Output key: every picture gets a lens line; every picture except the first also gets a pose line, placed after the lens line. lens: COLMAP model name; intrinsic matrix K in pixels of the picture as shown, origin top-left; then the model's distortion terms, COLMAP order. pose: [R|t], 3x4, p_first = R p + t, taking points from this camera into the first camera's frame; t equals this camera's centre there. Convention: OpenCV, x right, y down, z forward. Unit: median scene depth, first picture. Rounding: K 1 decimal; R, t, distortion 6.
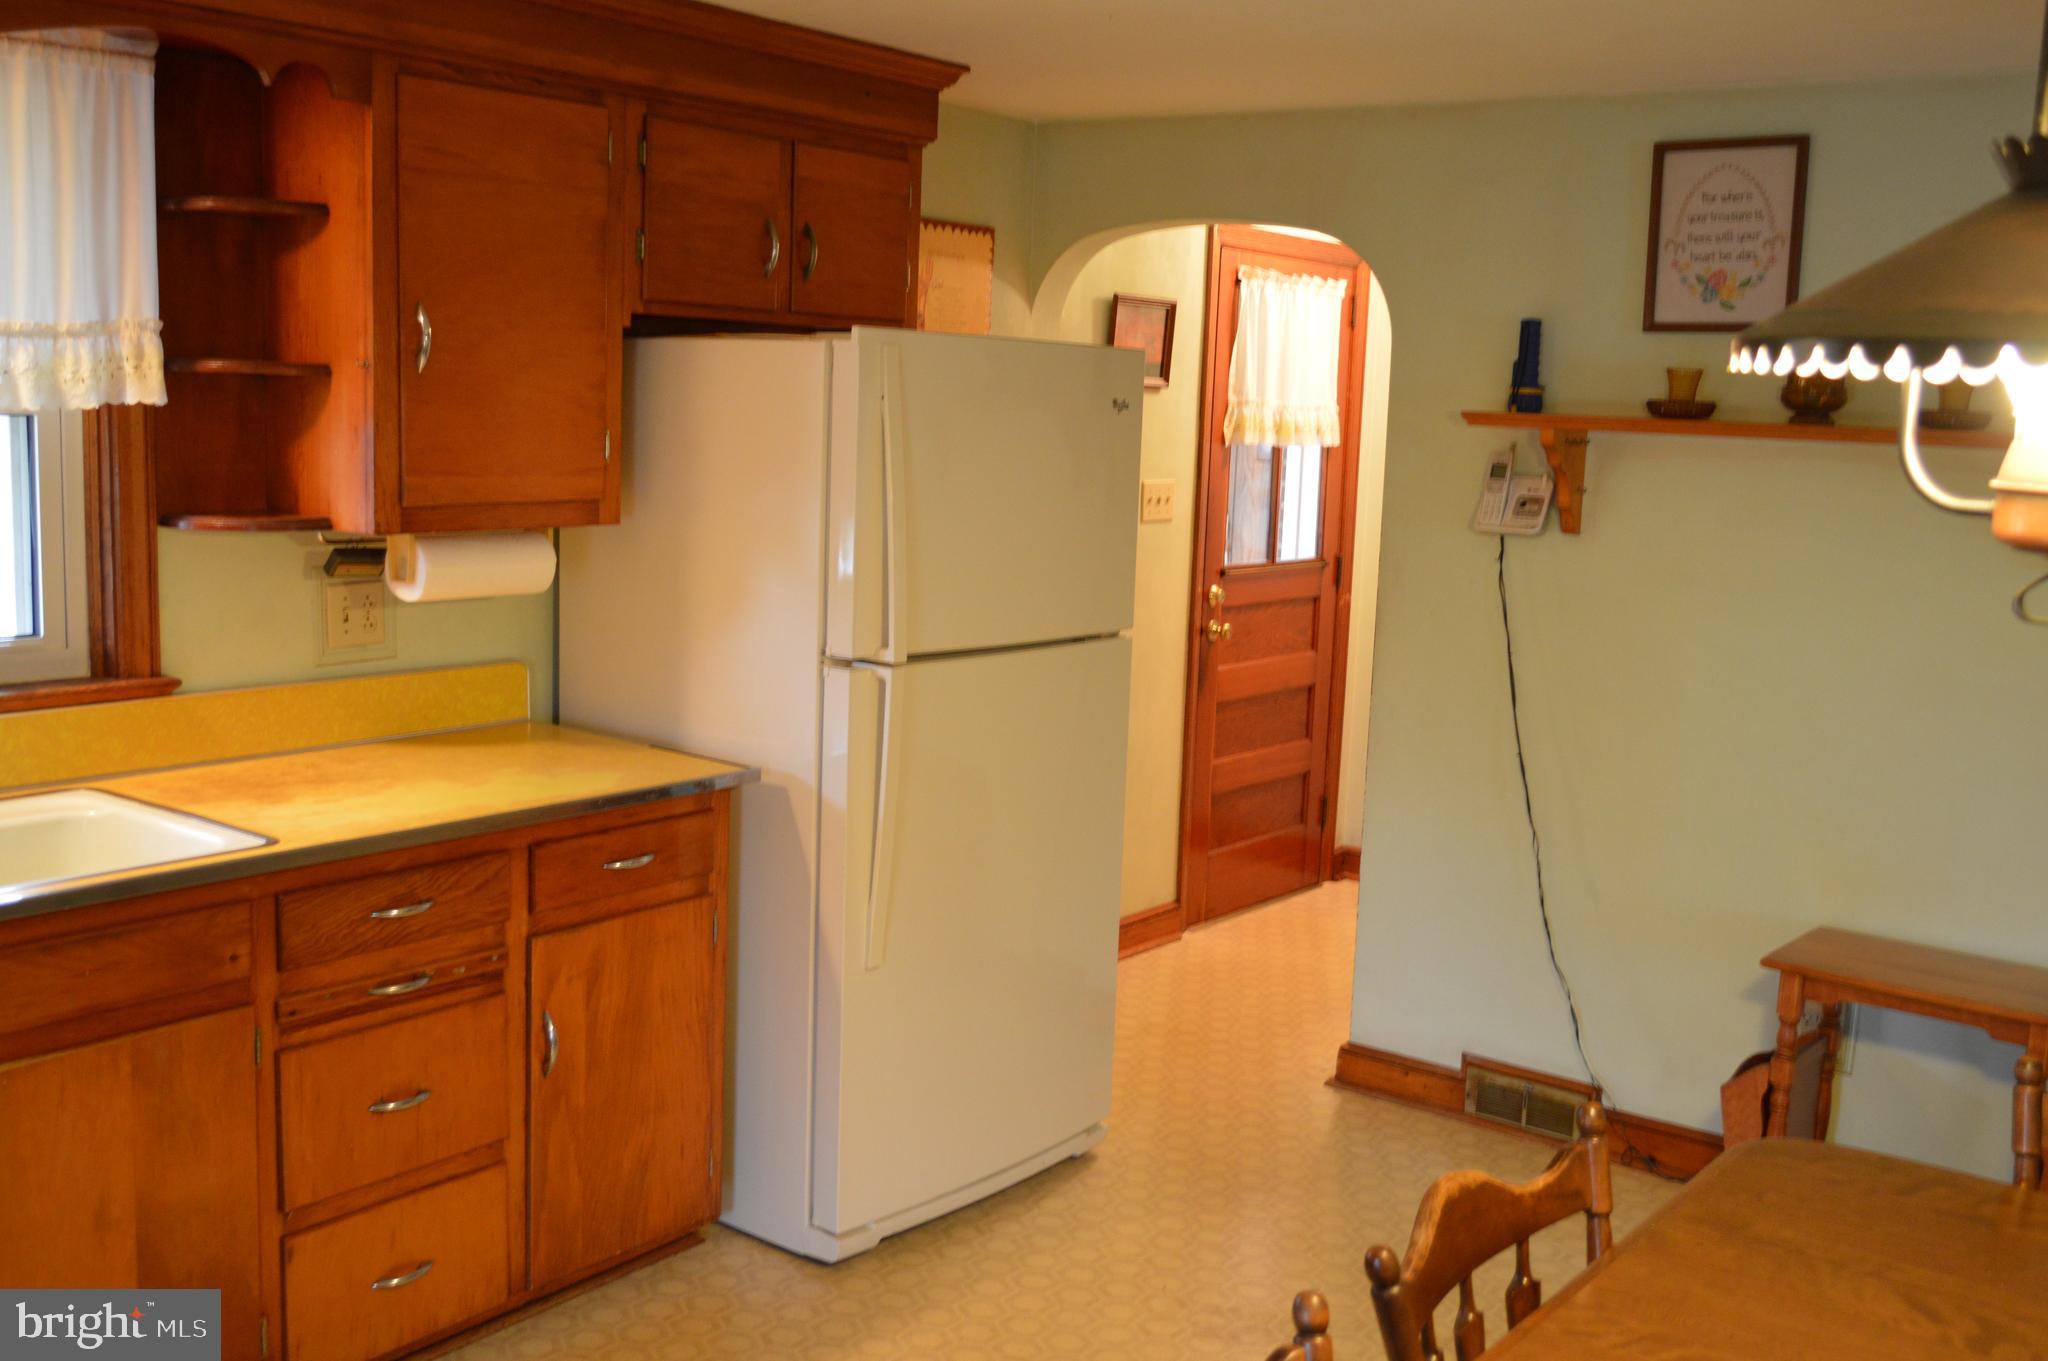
lens RADIAL K [[2033.2, 0, 1024.0], [0, 2033.2, 680.5], [0, 0, 1]] dist [-0.004214, -0.017810]
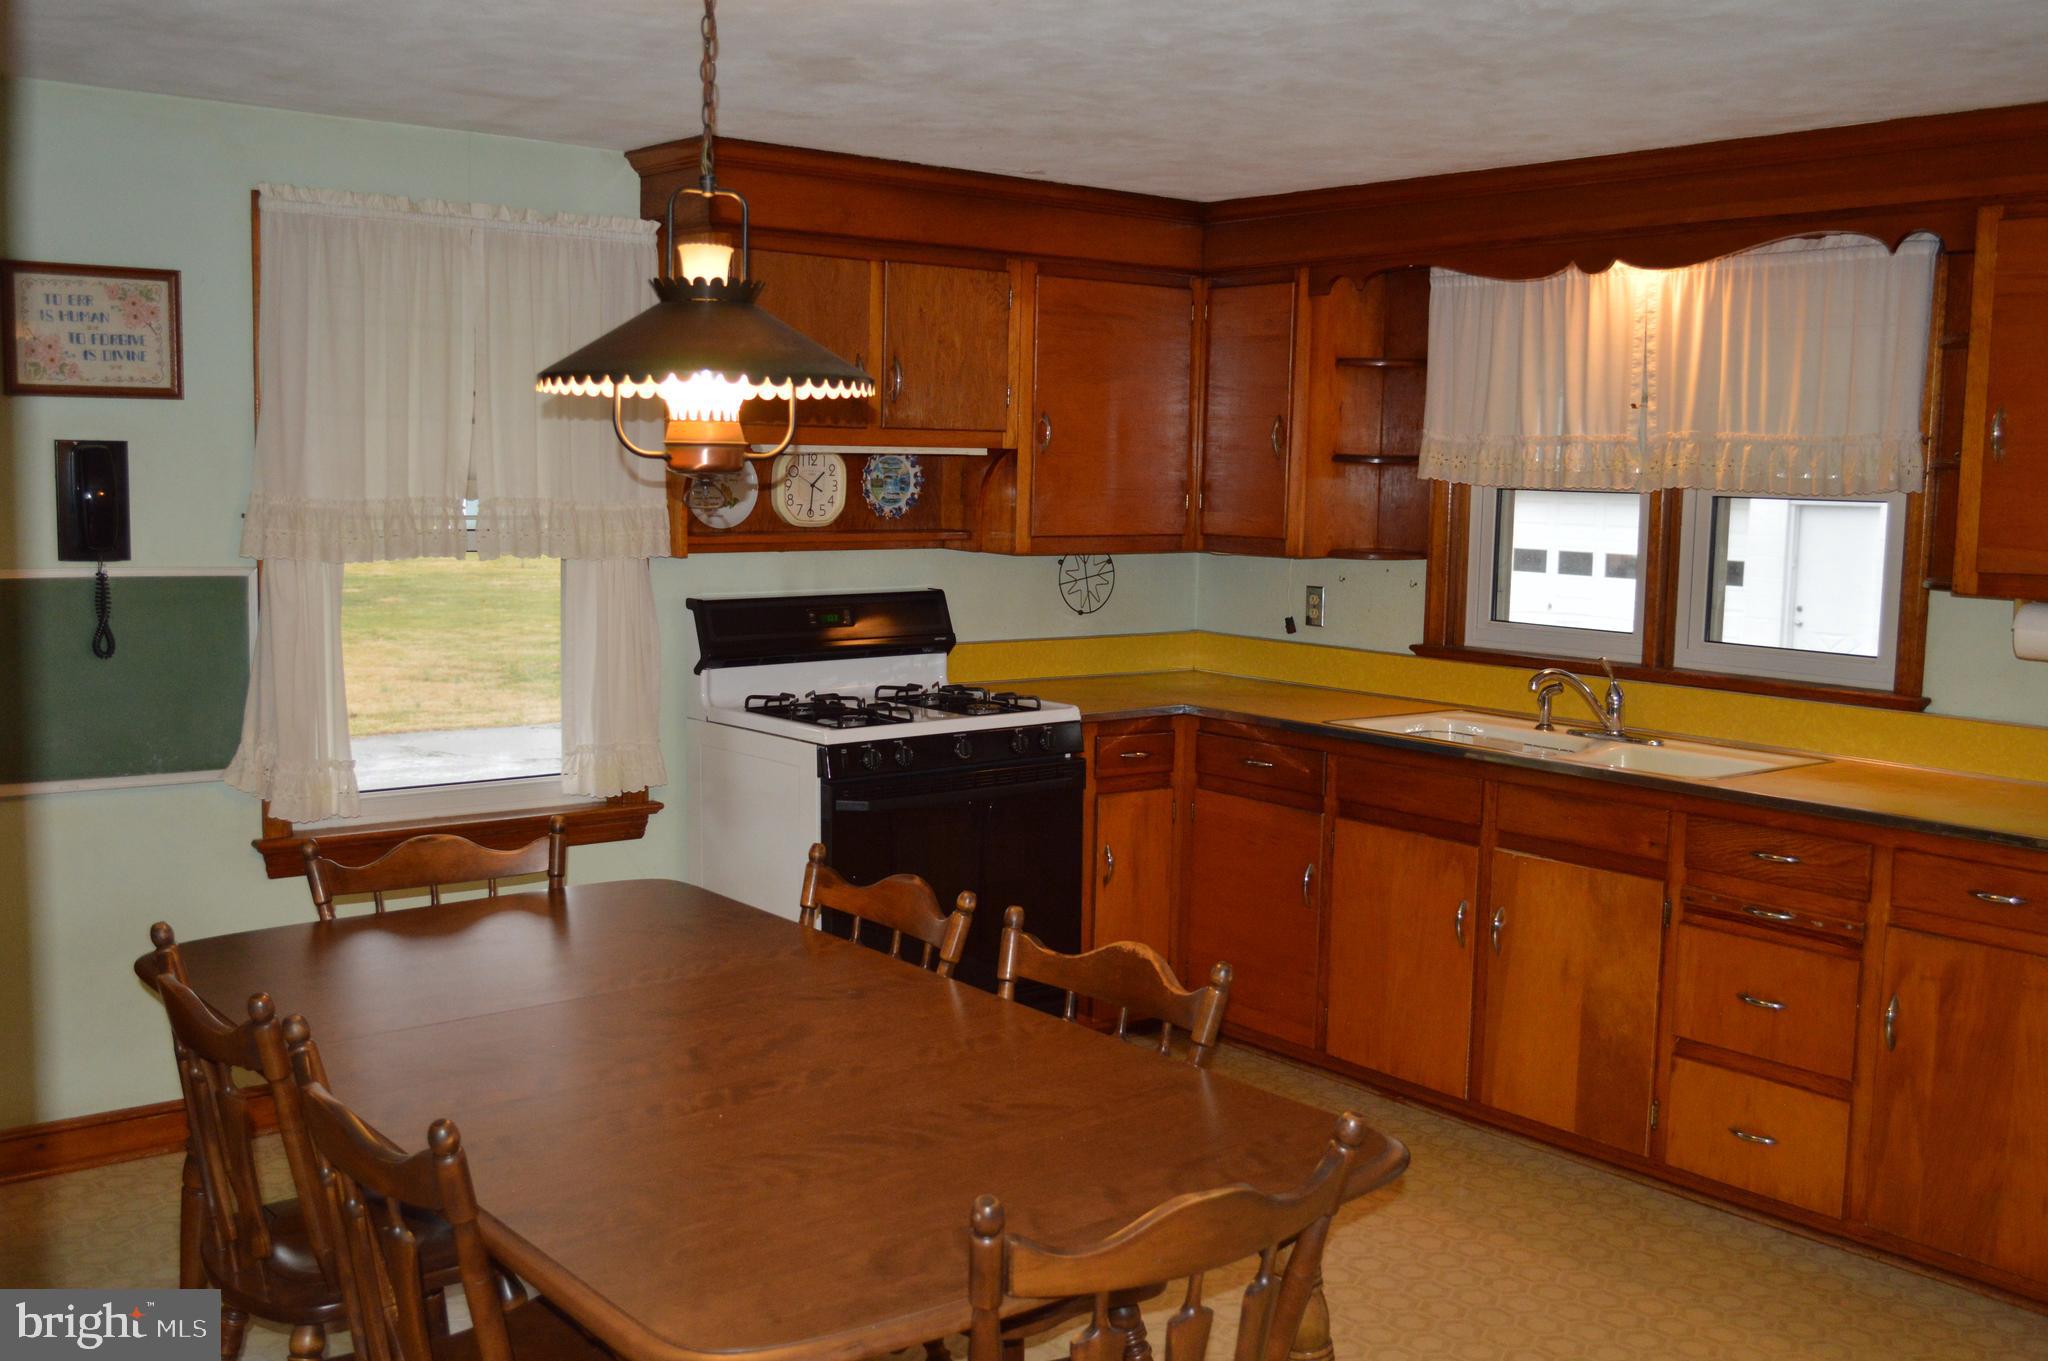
lens RADIAL K [[2033.2, 0, 1024.0], [0, 2033.2, 680.5], [0, 0, 1]] dist [-0.004214, -0.017810]
pose [[-0.236512, 0.064000, -0.969518, 1.049454], [-0.172220, 0.979267, 0.106656, -0.054461], [0.956244, 0.192196, -0.220587, 0.772439]]
